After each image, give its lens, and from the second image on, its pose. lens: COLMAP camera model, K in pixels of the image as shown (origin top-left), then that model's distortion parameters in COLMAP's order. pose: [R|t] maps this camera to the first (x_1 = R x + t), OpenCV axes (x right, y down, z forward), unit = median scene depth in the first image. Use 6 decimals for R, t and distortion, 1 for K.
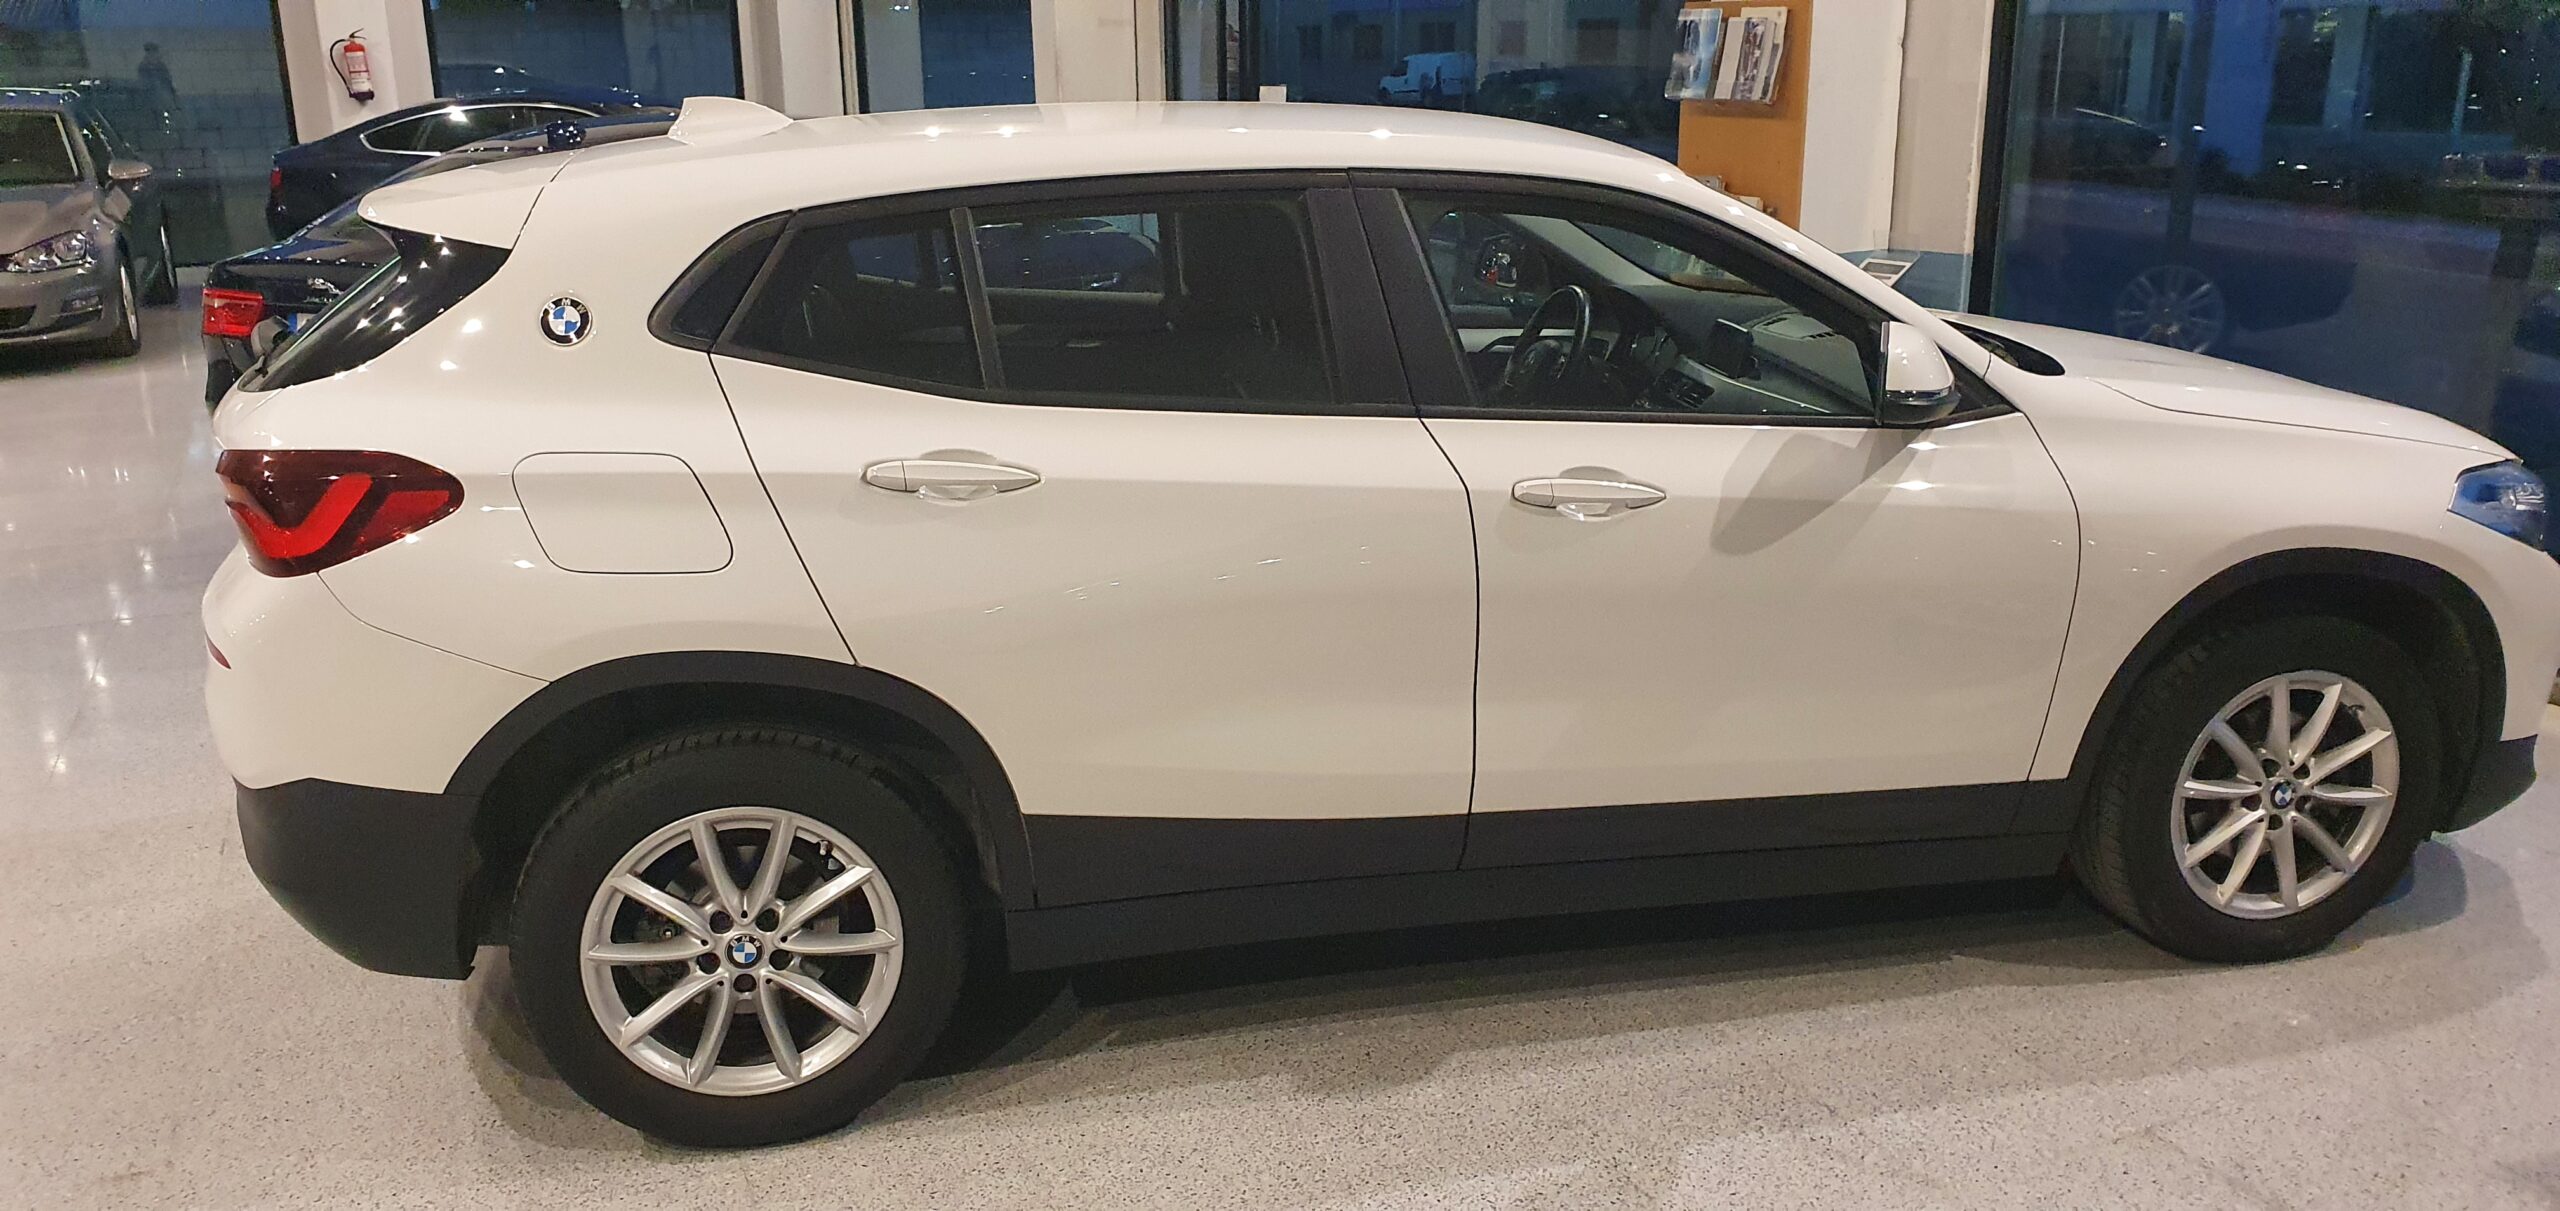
lens RADIAL K [[1984.2, 0, 1281.6], [0, 1984.2, 597.1], [0, 0, 1]] dist [0.004784, 0.004586]
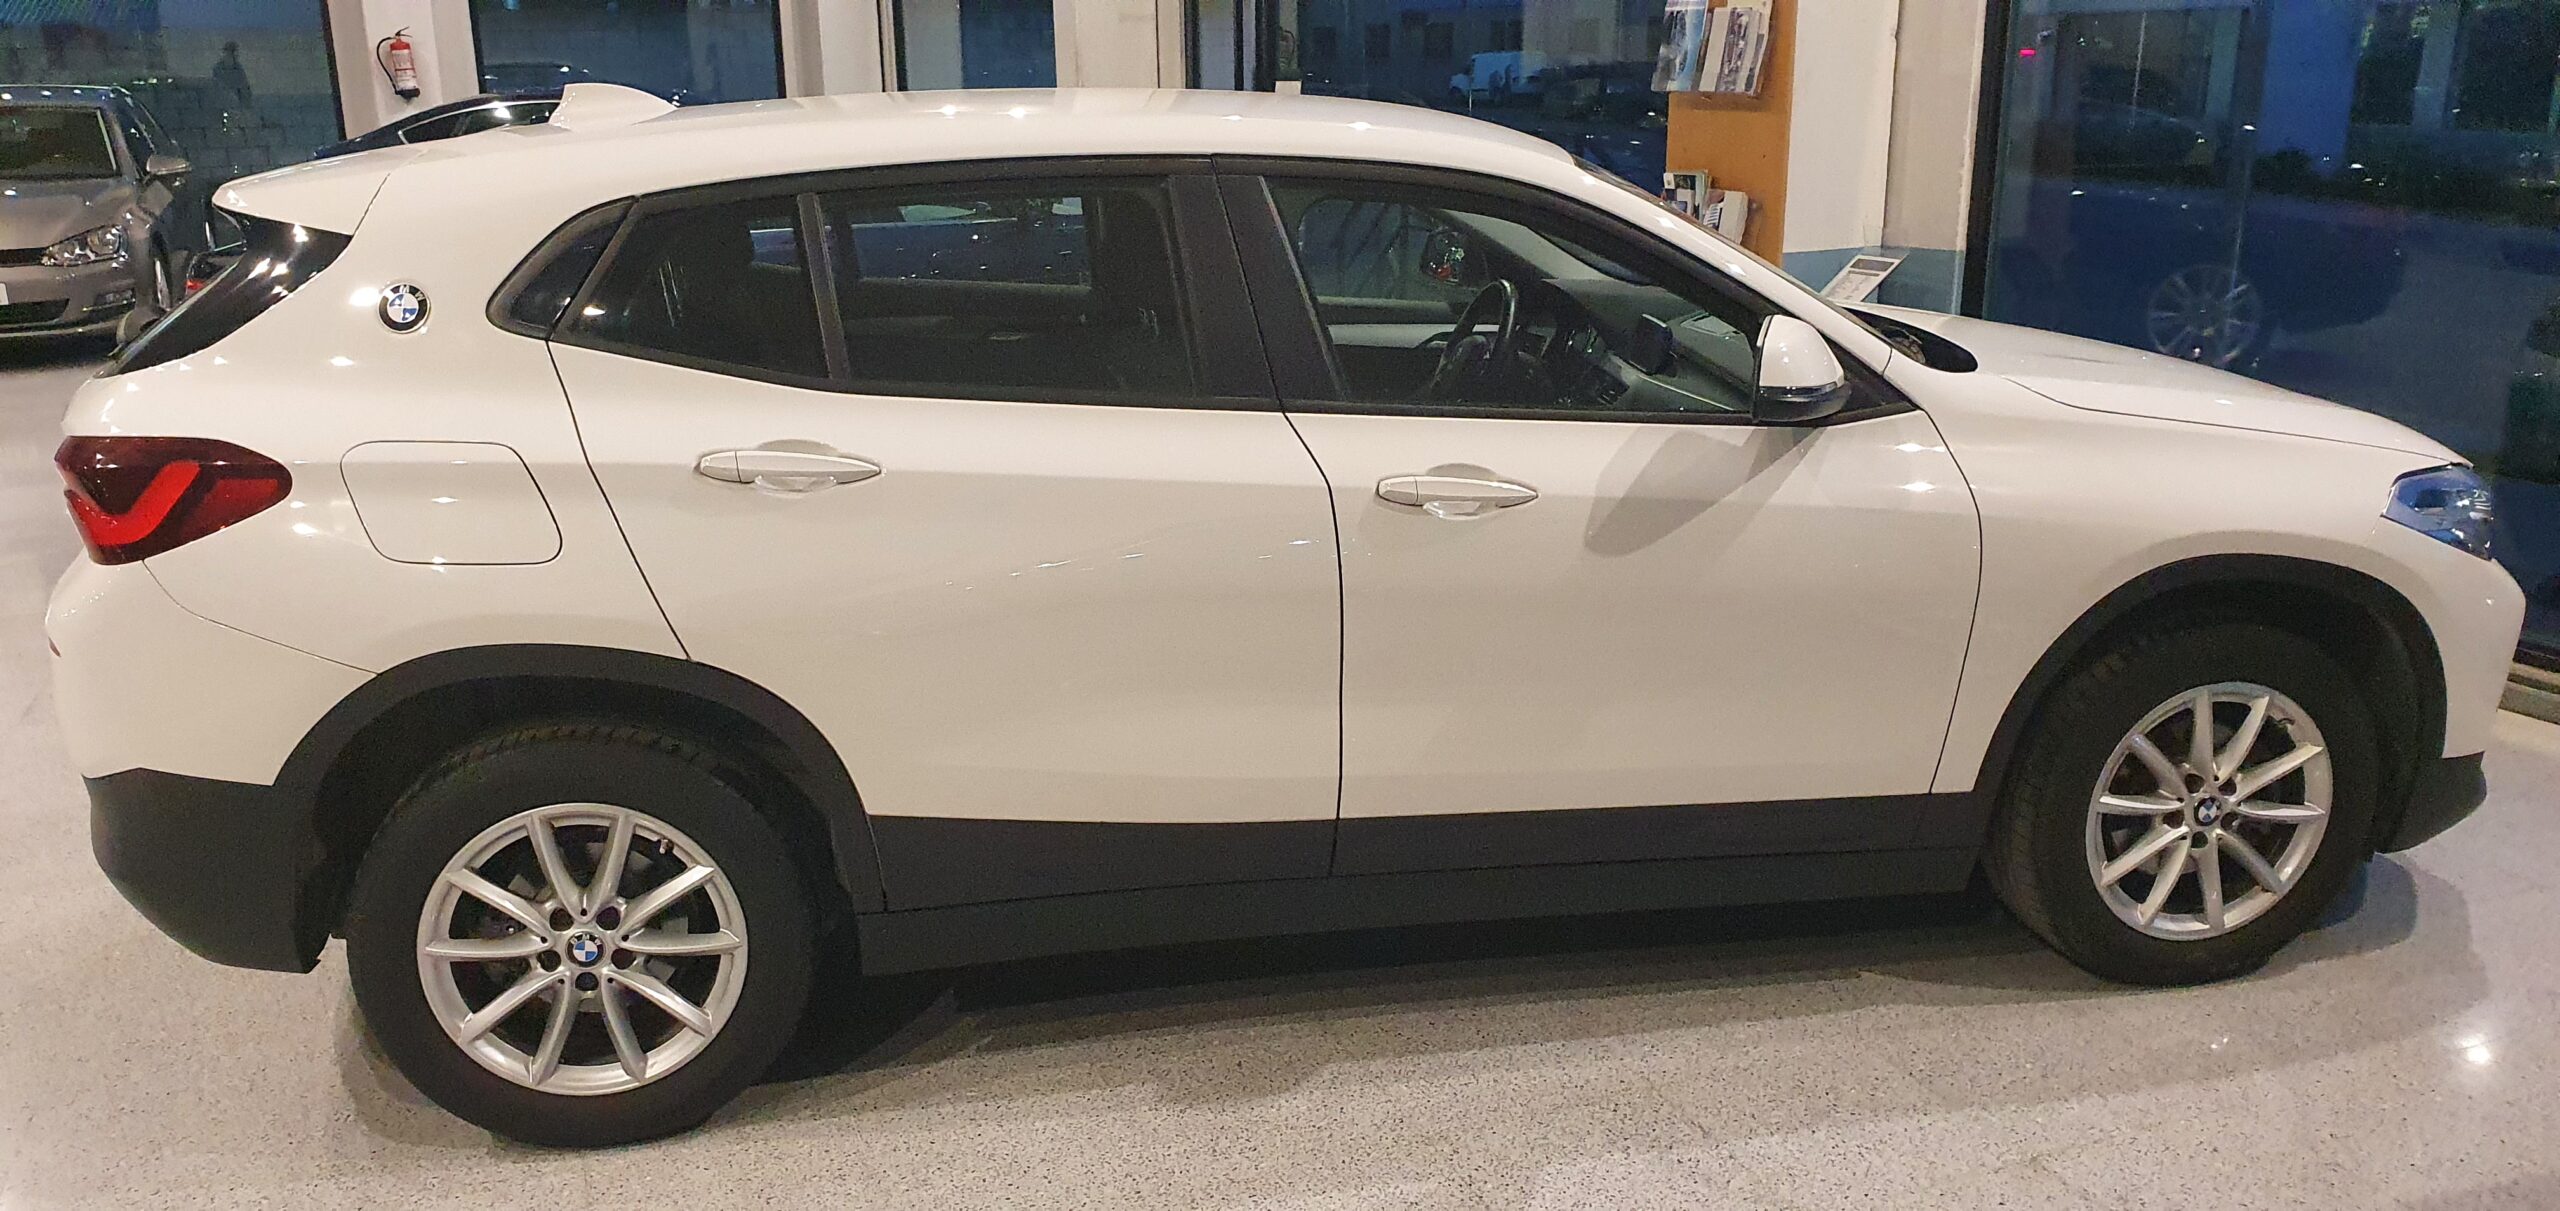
lens RADIAL K [[1985.9, 0, 1280.3], [0, 1985.9, 608.8], [0, 0, 1]] dist [0.009496, -0.003841]
pose [[0.999241, 0.009522, -0.037776, 0.101702], [-0.009324, 0.999942, 0.005423, 0.000728], [0.037825, -0.005067, 0.999272, 0.026082]]
